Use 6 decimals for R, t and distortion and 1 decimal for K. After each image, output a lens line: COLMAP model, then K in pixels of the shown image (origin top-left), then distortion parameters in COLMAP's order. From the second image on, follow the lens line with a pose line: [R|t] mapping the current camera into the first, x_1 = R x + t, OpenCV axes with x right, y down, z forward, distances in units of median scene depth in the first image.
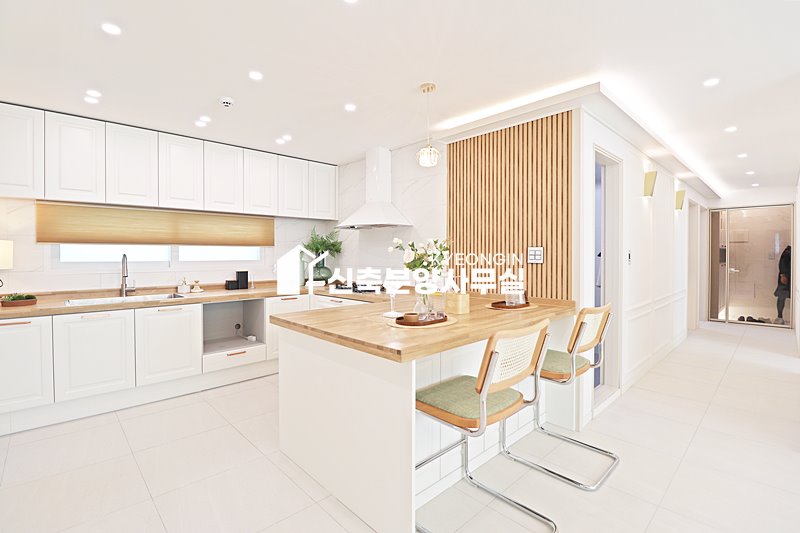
lens RADIAL K [[370.6, 0, 397.7], [0, 370.6, 257.6], [0, 0, 1]] dist [-0.000553, -0.012354]
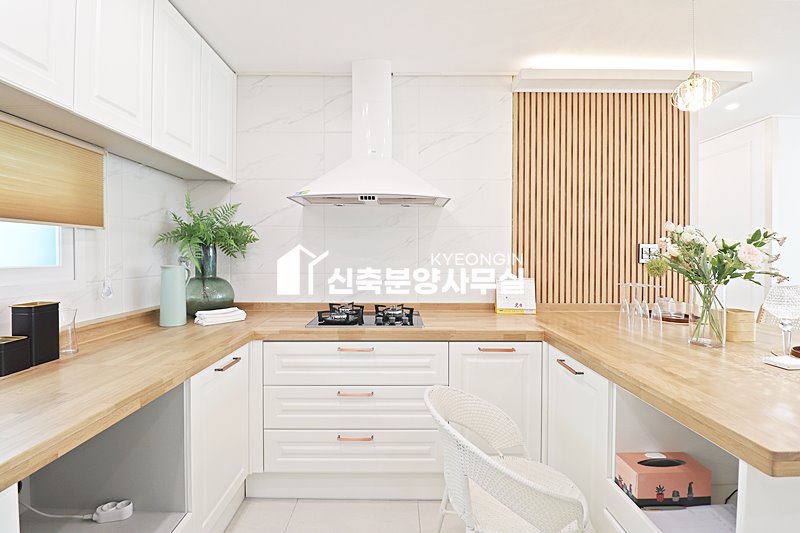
lens RADIAL K [[370.6, 0, 397.7], [0, 370.6, 257.6], [0, 0, 1]] dist [-0.000553, -0.012354]
pose [[0.680724, -0.006780, 0.732508, -0.566817], [0.005832, 0.999976, 0.003836, -0.001645], [-0.732516, 0.001661, 0.680747, 0.752255]]
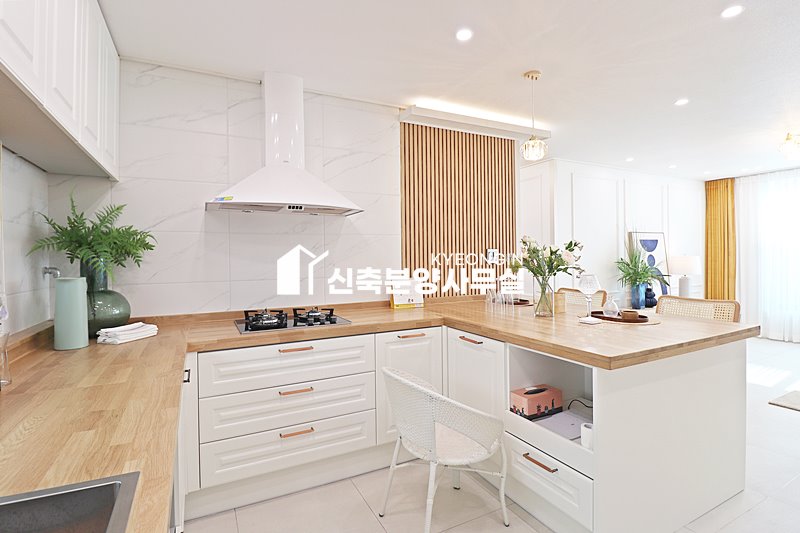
lens RADIAL K [[392.3, 0, 395.8], [0, 392.3, 255.6], [0, 0, 1]] dist [-0.003465, -0.000778]
pose [[0.278327, -0.001839, 0.960485, -0.768463], [0.022355, 0.999740, -0.004564, -0.006538], [-0.960226, 0.022742, 0.278295, 0.846218]]
